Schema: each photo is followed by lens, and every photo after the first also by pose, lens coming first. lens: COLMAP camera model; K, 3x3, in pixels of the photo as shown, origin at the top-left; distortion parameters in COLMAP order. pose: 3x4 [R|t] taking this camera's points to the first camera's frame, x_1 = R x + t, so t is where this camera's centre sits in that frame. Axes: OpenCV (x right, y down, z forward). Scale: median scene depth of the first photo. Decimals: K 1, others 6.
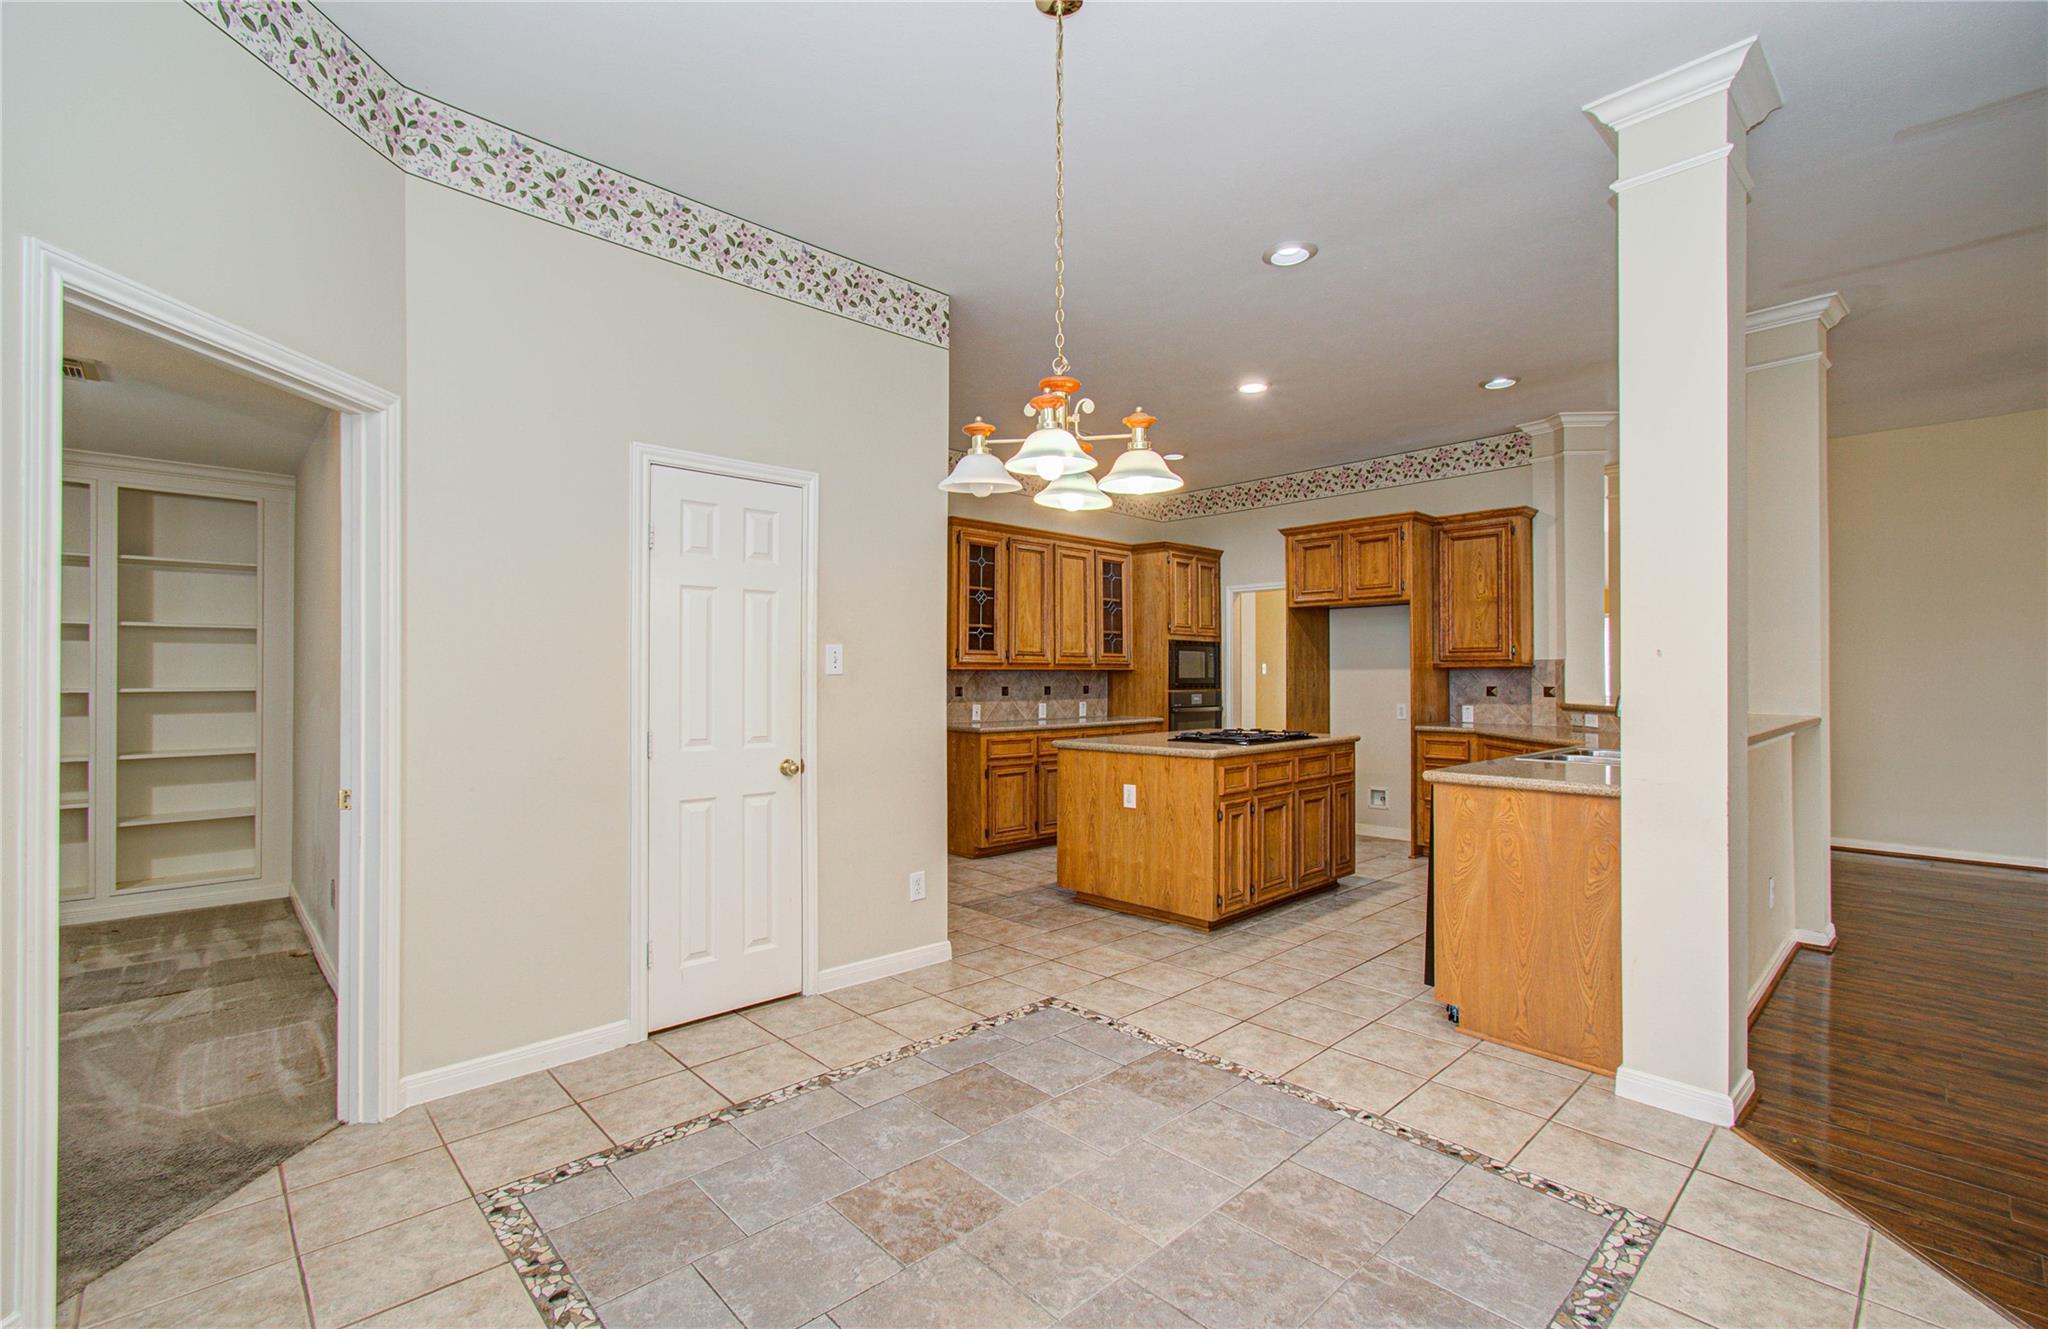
lens RADIAL K [[898.3, 0, 1030.5], [0, 898.3, 669.7], [0, 0, 1]] dist [-0.011629, 0.009971]
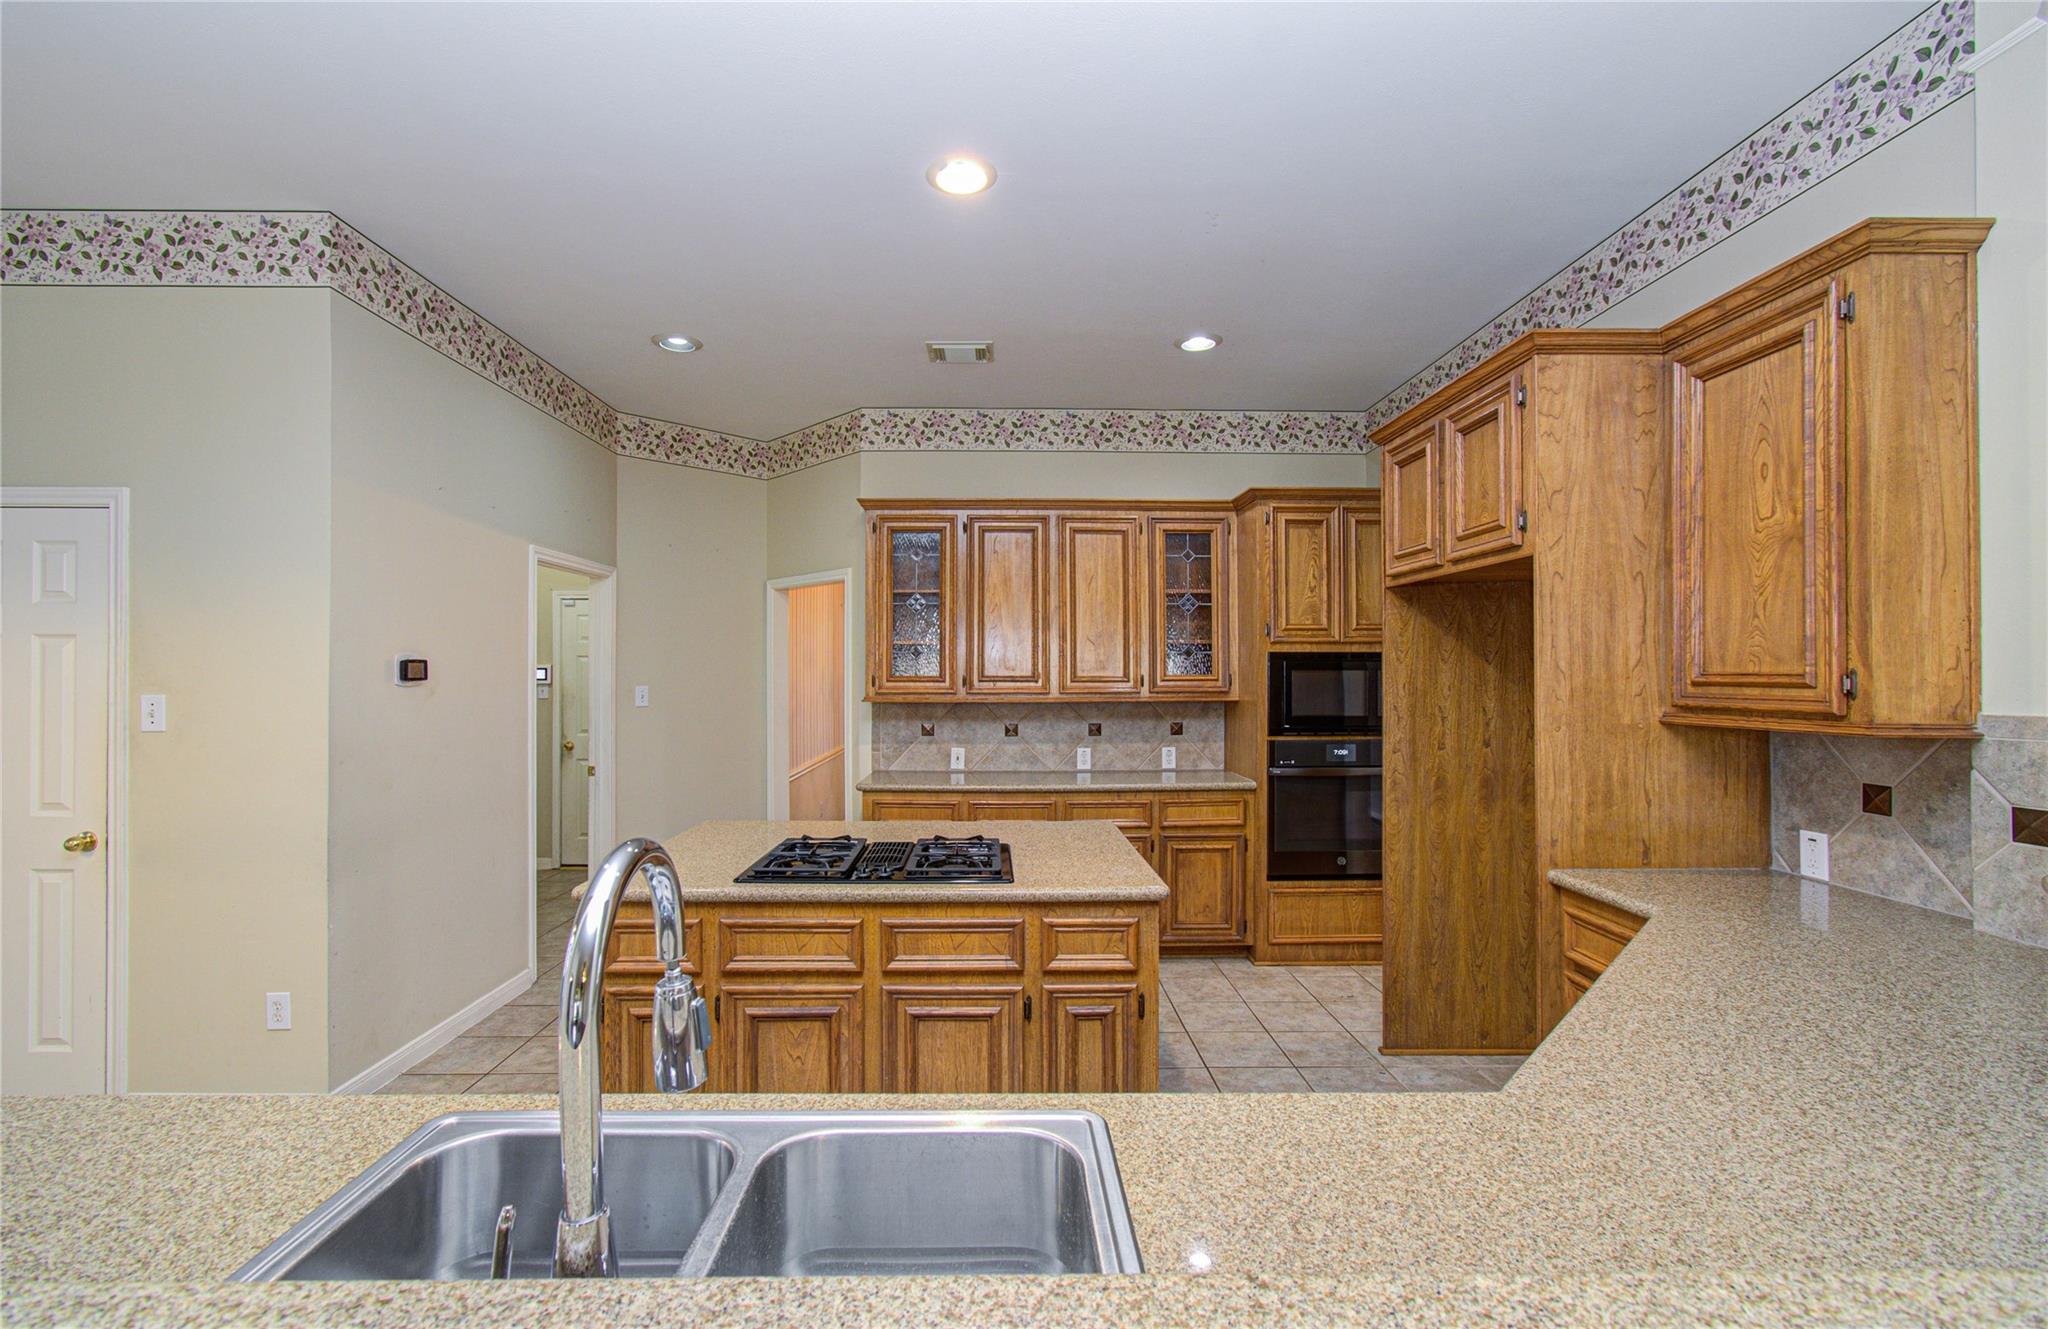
lens RADIAL K [[898.3, 0, 1024.8], [0, 898.3, 659.6], [0, 0, 1]] dist [-0.011629, 0.009971]
pose [[0.728635, -0.009612, -0.684835, 0.732449], [0.004557, 0.999947, -0.009186, -0.039307], [0.684887, 0.003572, 0.728641, 0.766828]]
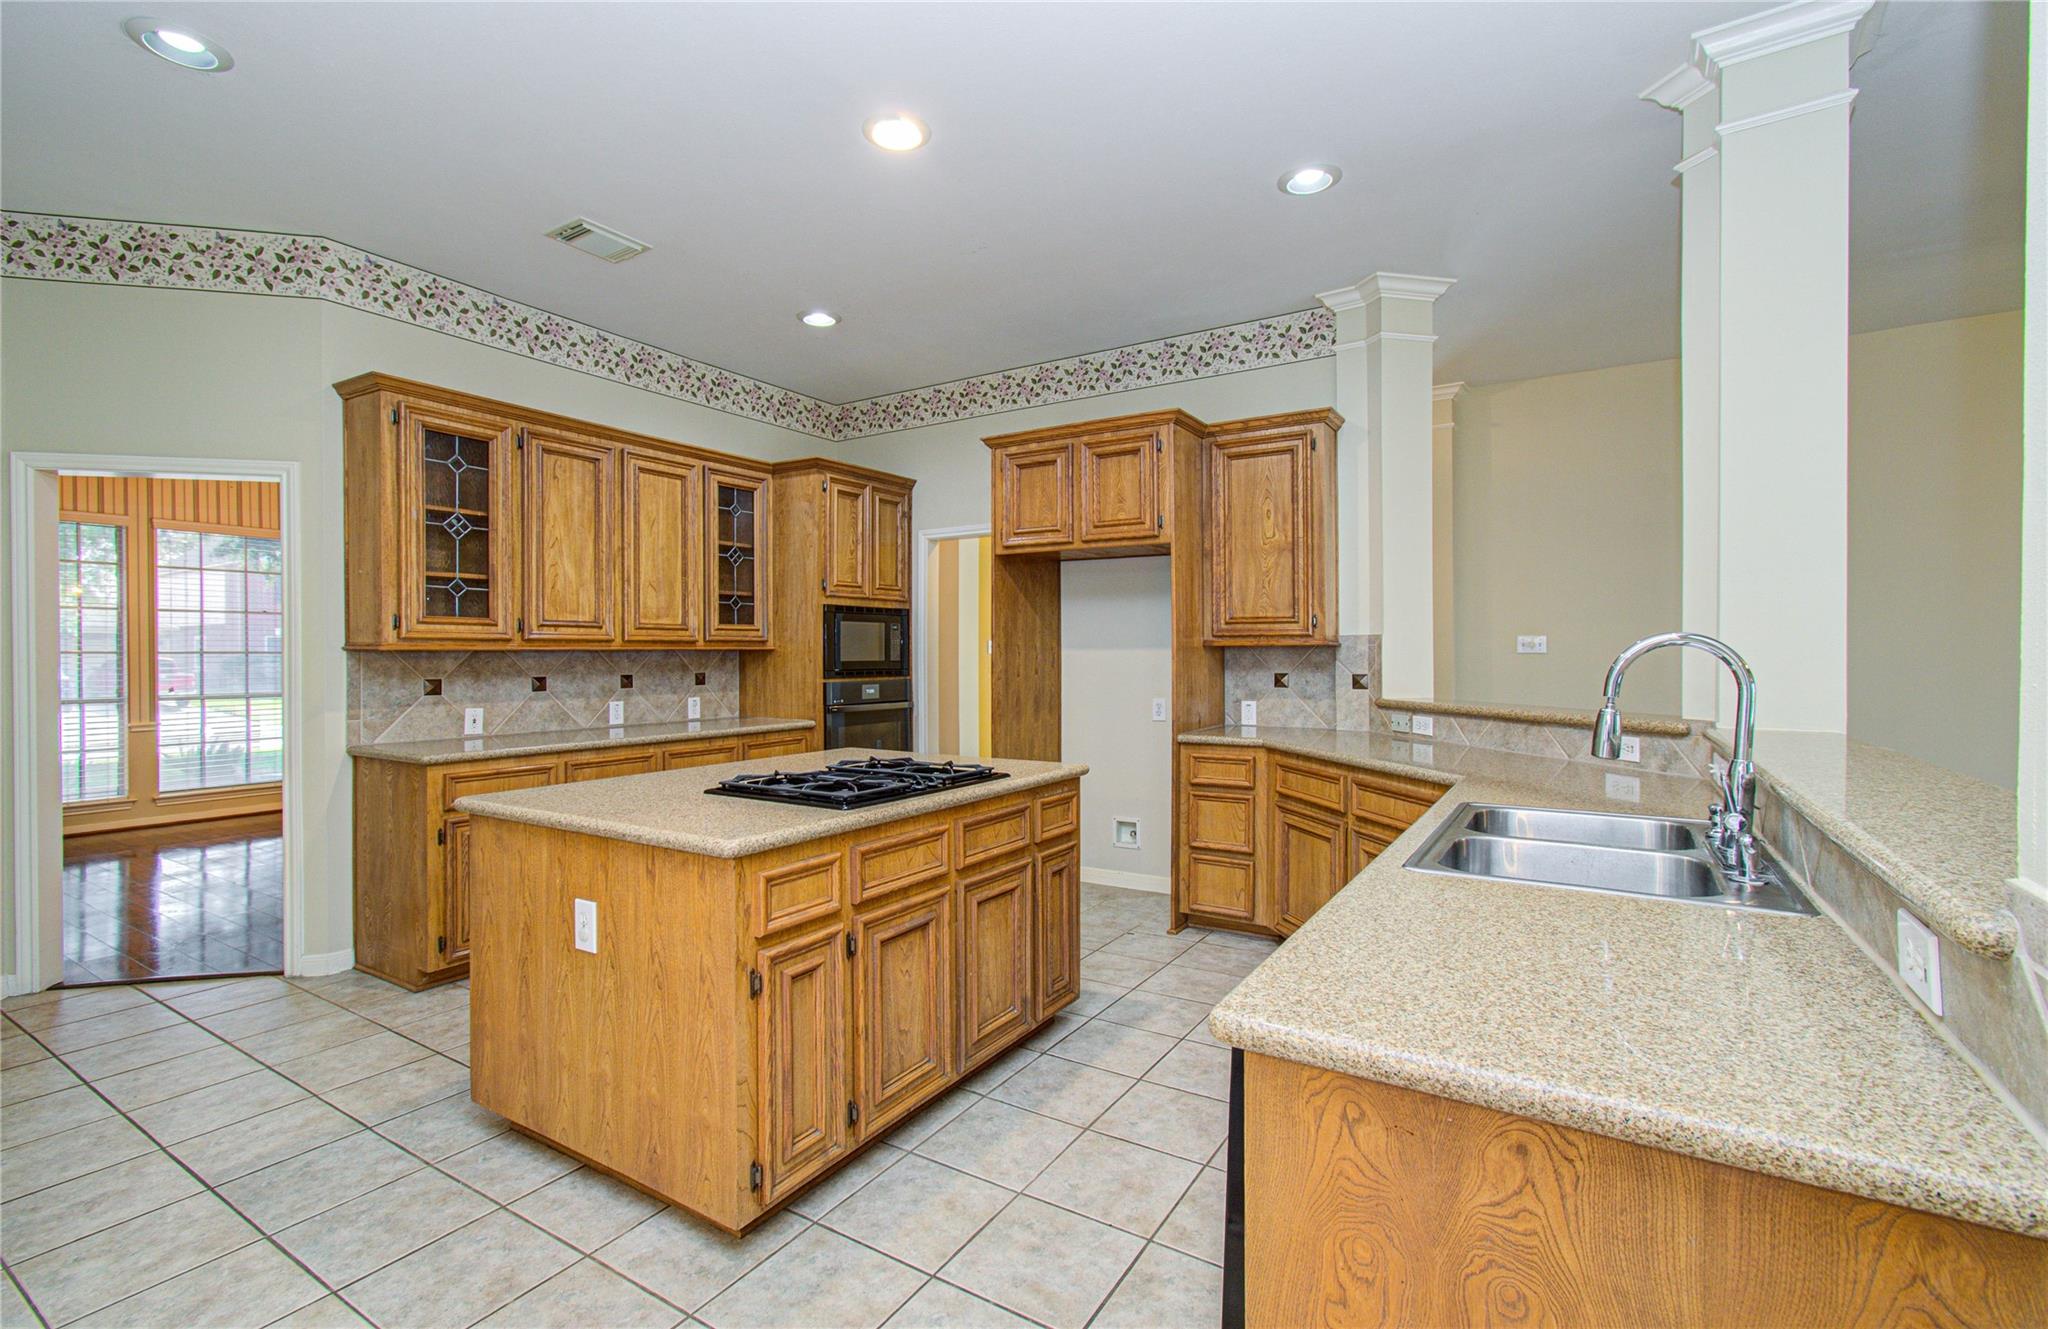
lens RADIAL K [[898.3, 0, 1019.4], [0, 898.3, 644.6], [0, 0, 1]] dist [-0.011629, 0.009971]
pose [[0.972206, 0.004067, 0.234090, 0.226131], [-0.002213, 0.999964, -0.008183, 0.002985], [-0.234115, 0.007437, 0.972181, 0.535008]]
